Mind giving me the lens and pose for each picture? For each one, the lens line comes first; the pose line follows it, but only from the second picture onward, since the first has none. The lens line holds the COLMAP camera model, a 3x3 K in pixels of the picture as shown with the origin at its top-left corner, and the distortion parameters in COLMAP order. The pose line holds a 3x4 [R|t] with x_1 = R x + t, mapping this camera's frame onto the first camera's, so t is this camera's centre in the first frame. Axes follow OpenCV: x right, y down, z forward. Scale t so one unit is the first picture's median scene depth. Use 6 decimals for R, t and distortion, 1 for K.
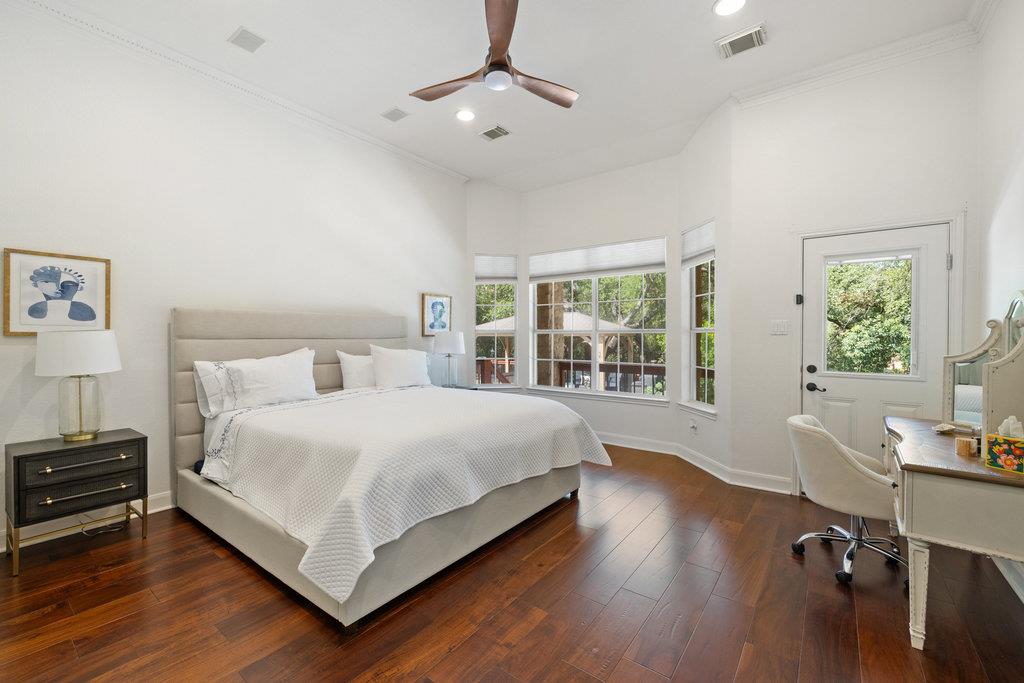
lens RADIAL K [[426.1, 0, 507.4], [0, 426.1, 339.9], [0, 0, 1]] dist [0.002079, -0.000165]
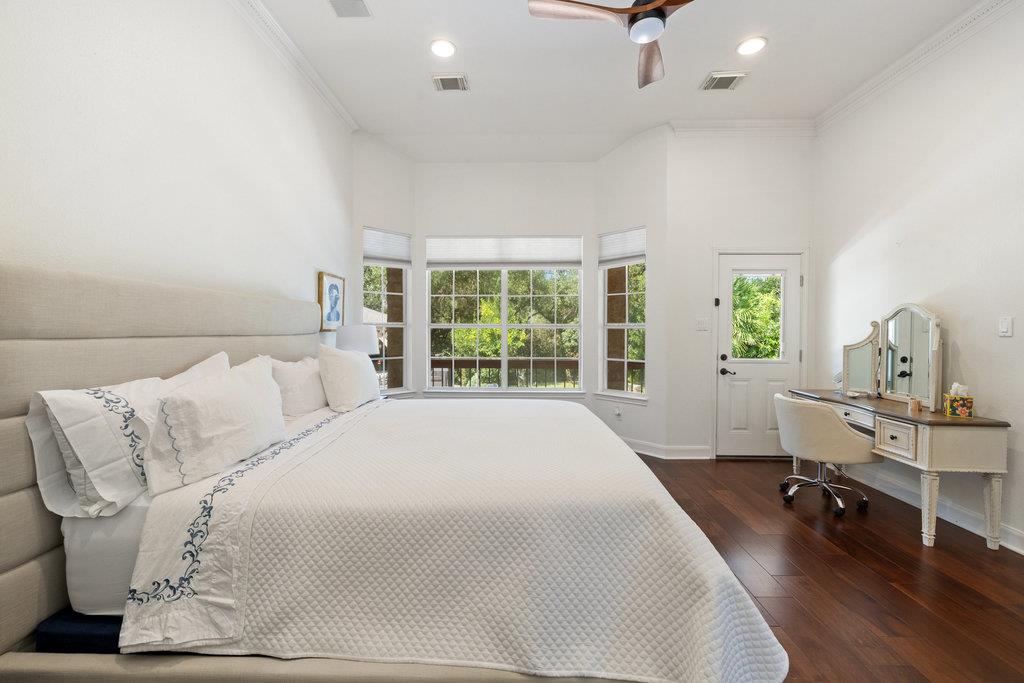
lens RADIAL K [[426.1, 0, 511.6], [0, 426.1, 337.1], [0, 0, 1]] dist [0.002079, -0.000165]
pose [[0.808549, -0.008109, 0.588373, -0.469693], [0.003809, 0.999956, 0.008547, -0.004566], [-0.588416, -0.004670, 0.808545, 0.297312]]
